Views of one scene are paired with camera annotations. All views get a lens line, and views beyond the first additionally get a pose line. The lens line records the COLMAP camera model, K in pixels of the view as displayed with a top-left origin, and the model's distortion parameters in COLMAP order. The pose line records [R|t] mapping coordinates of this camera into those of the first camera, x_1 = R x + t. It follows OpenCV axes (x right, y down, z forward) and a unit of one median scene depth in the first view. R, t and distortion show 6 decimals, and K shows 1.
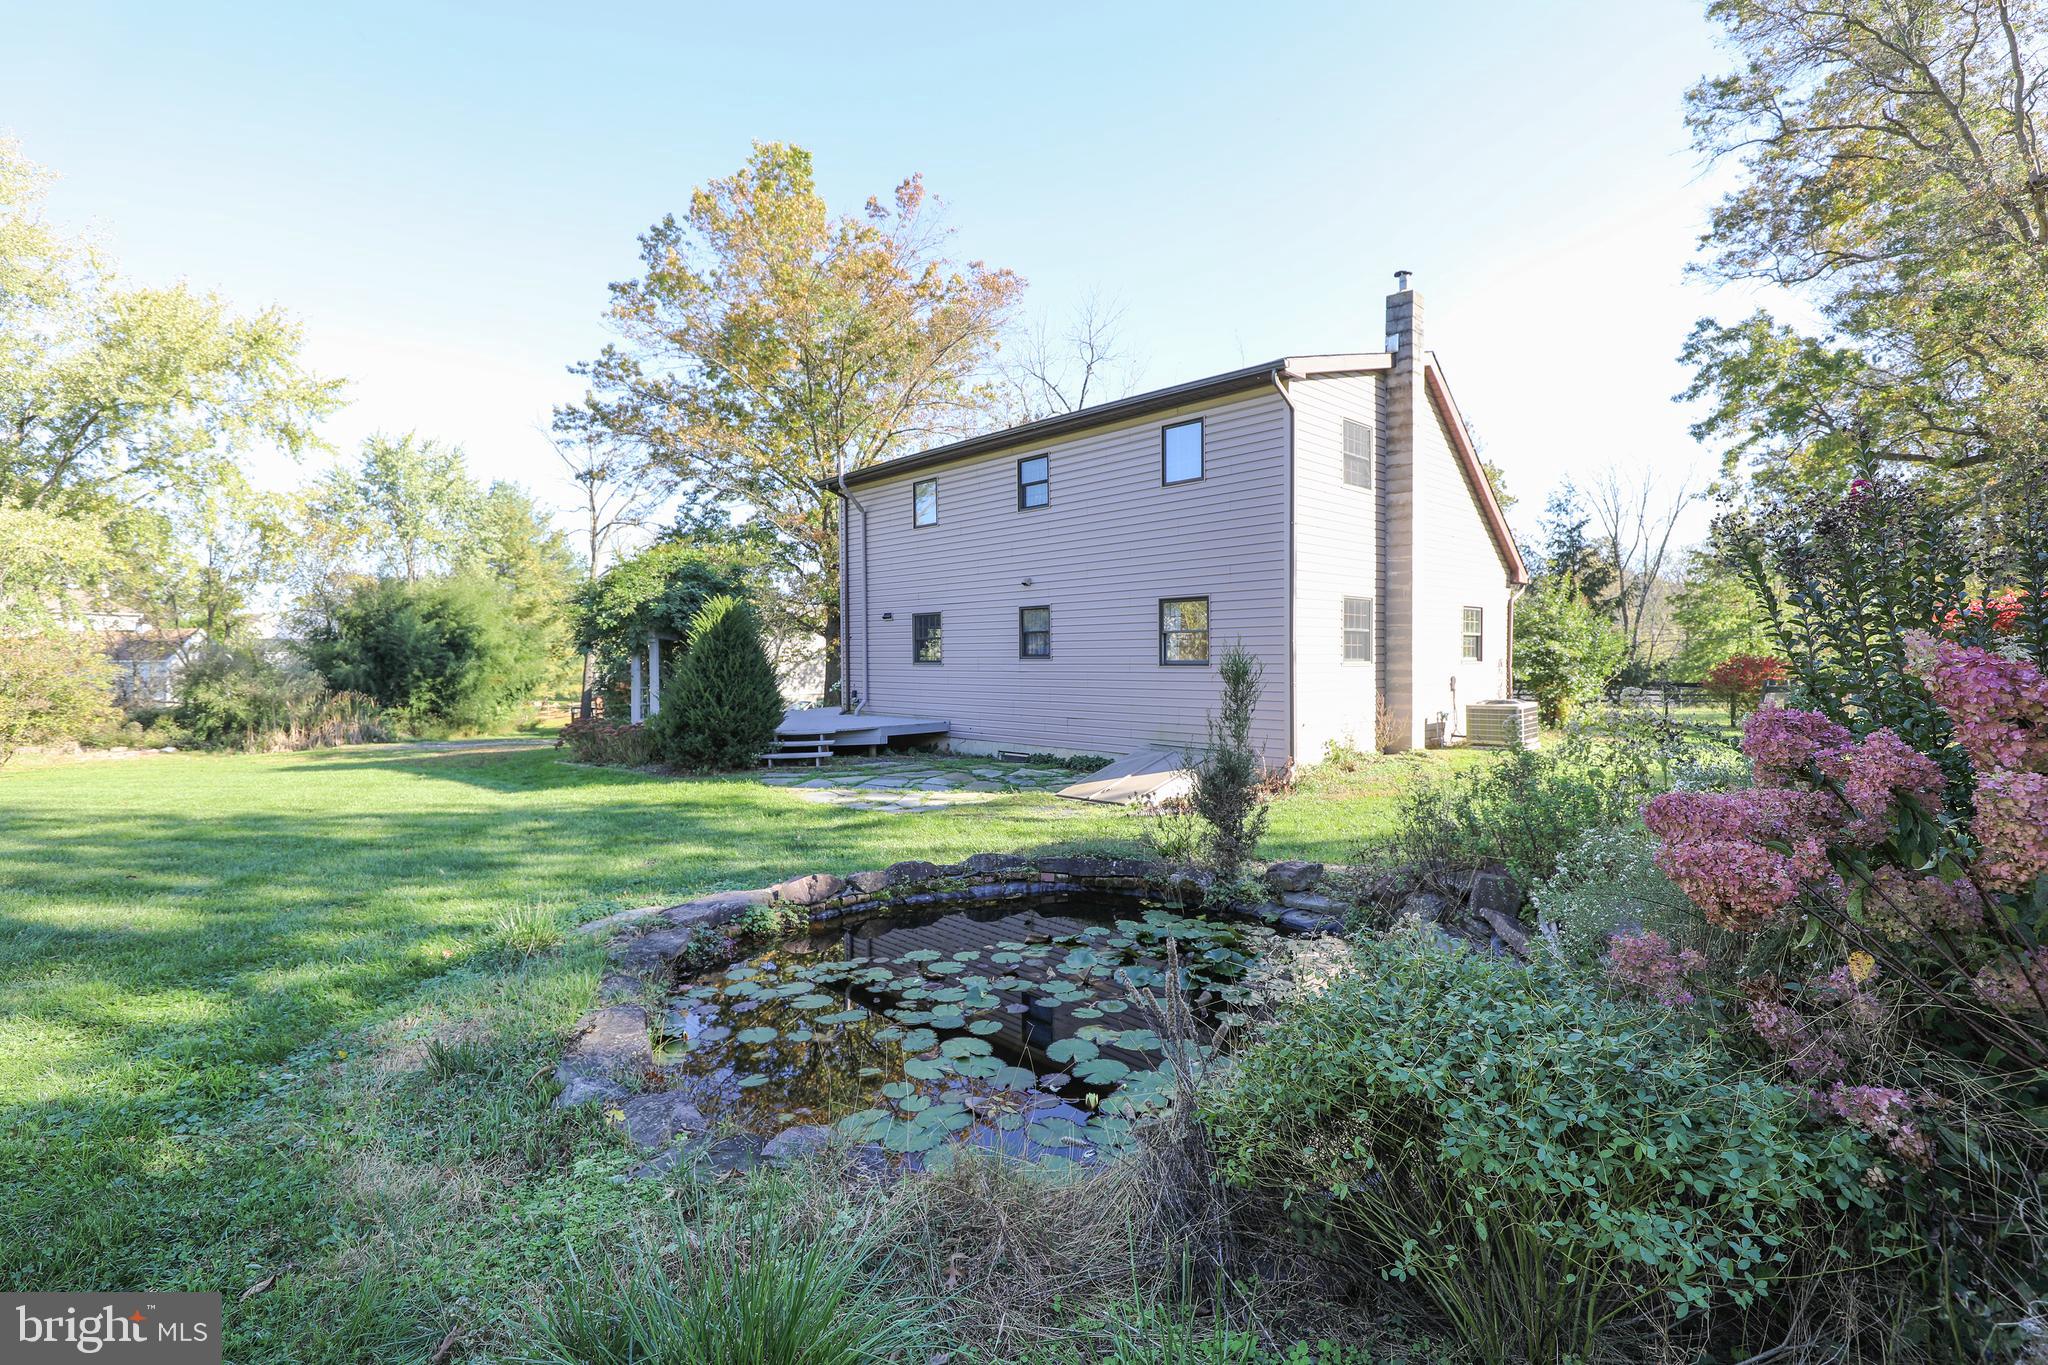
lens RADIAL K [[944.8, 0, 1026.0], [0, 944.8, 675.1], [0, 0, 1]] dist [-0.014710, -0.000024]
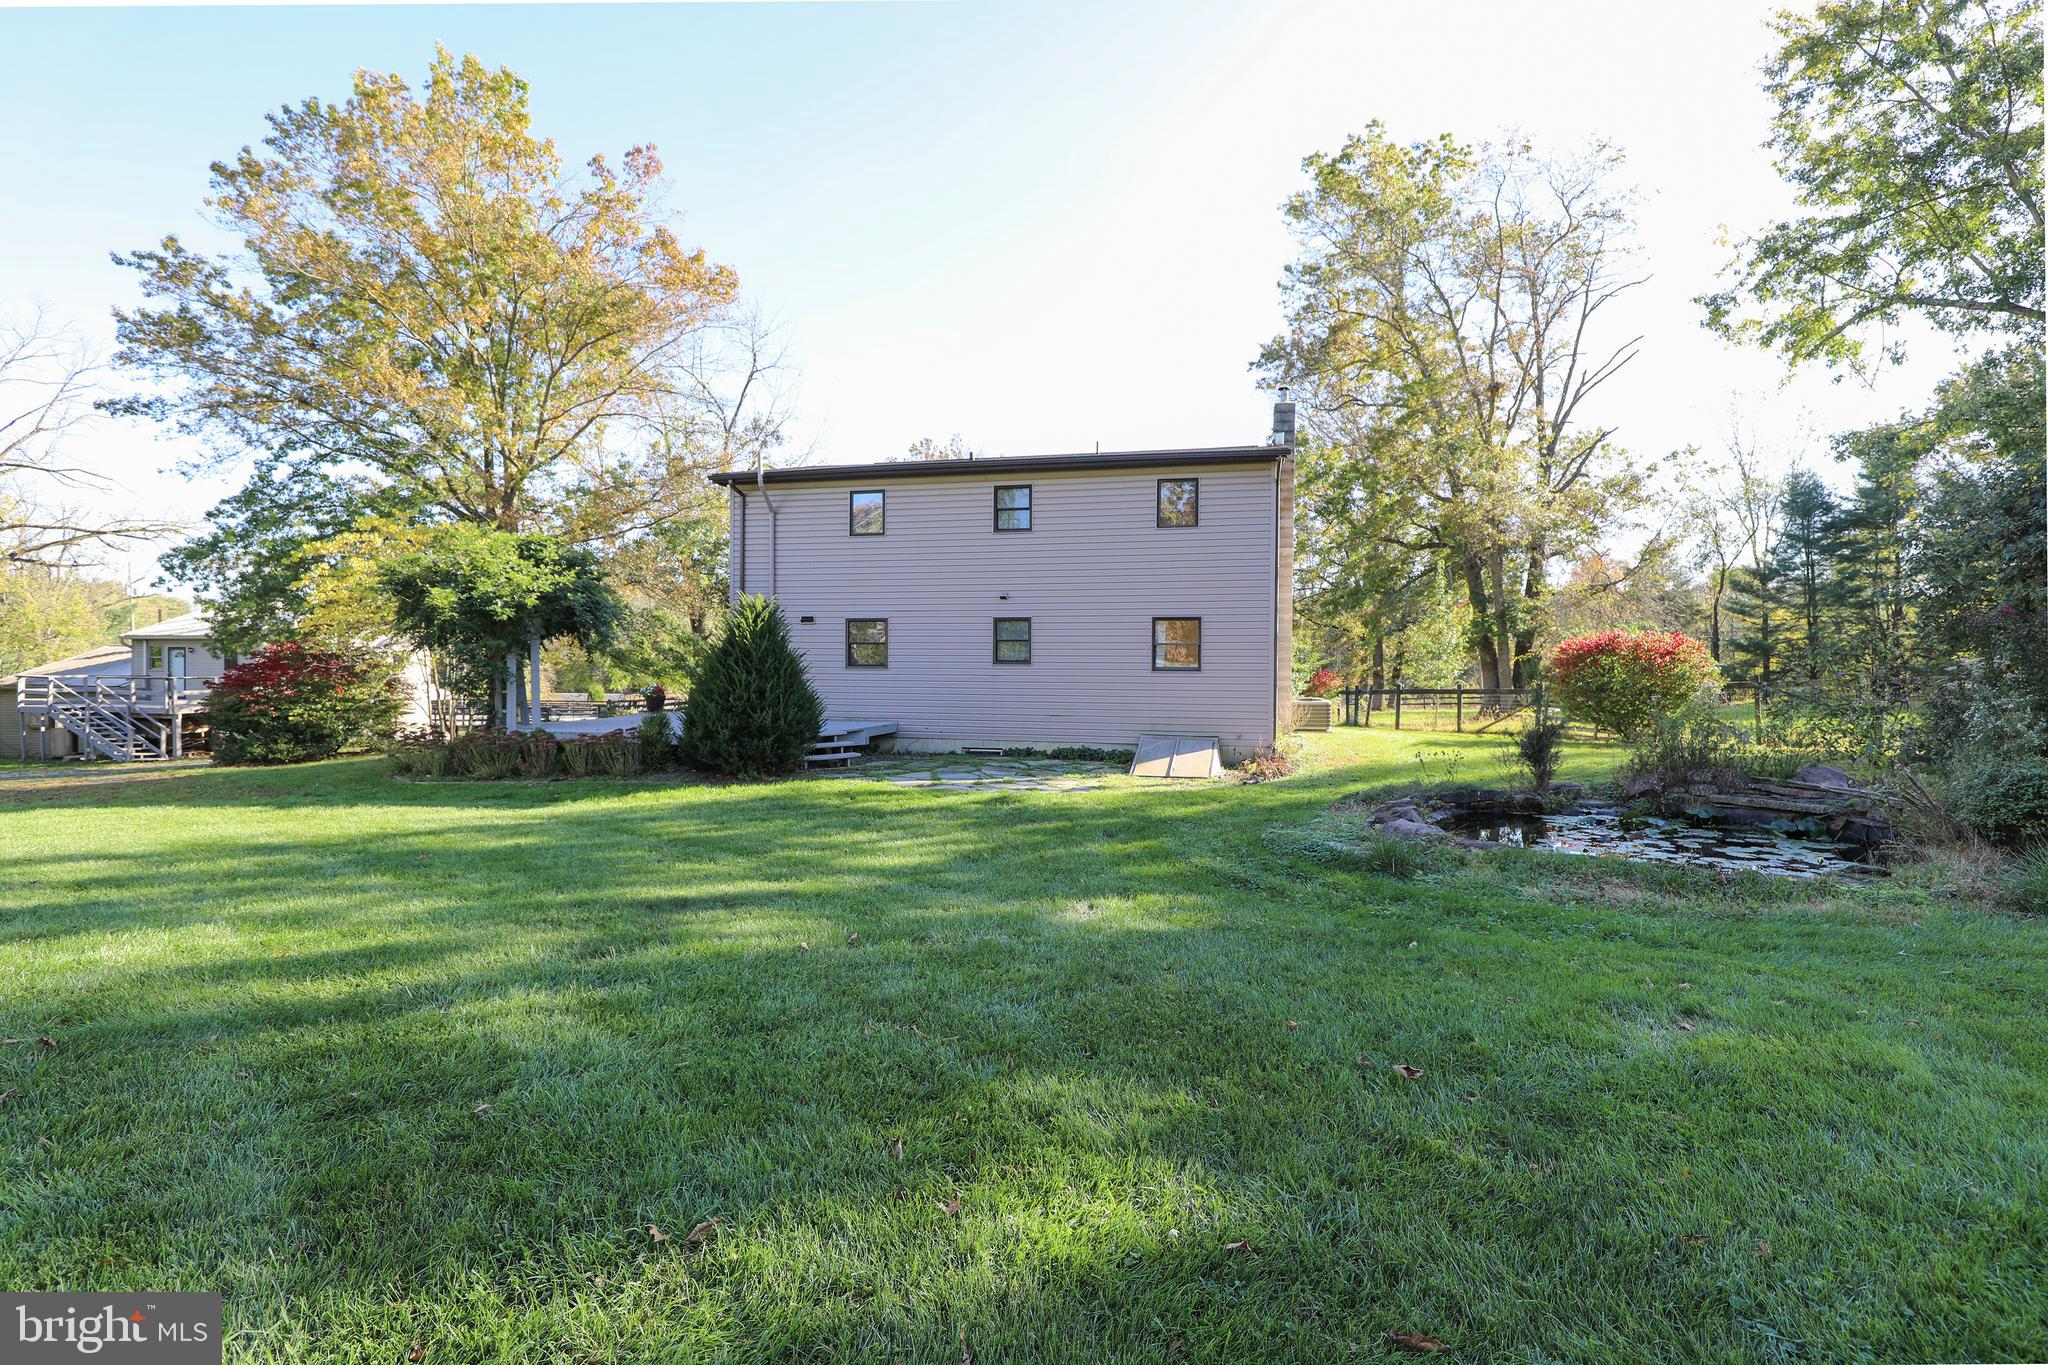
lens RADIAL K [[944.8, 0, 1026.0], [0, 944.8, 675.1], [0, 0, 1]] dist [-0.014710, -0.000024]
pose [[0.842507, 0.006624, 0.538645, -0.591245], [-0.001387, 0.999948, -0.010127, 0.007338], [-0.538684, 0.007785, 0.842472, 0.036238]]
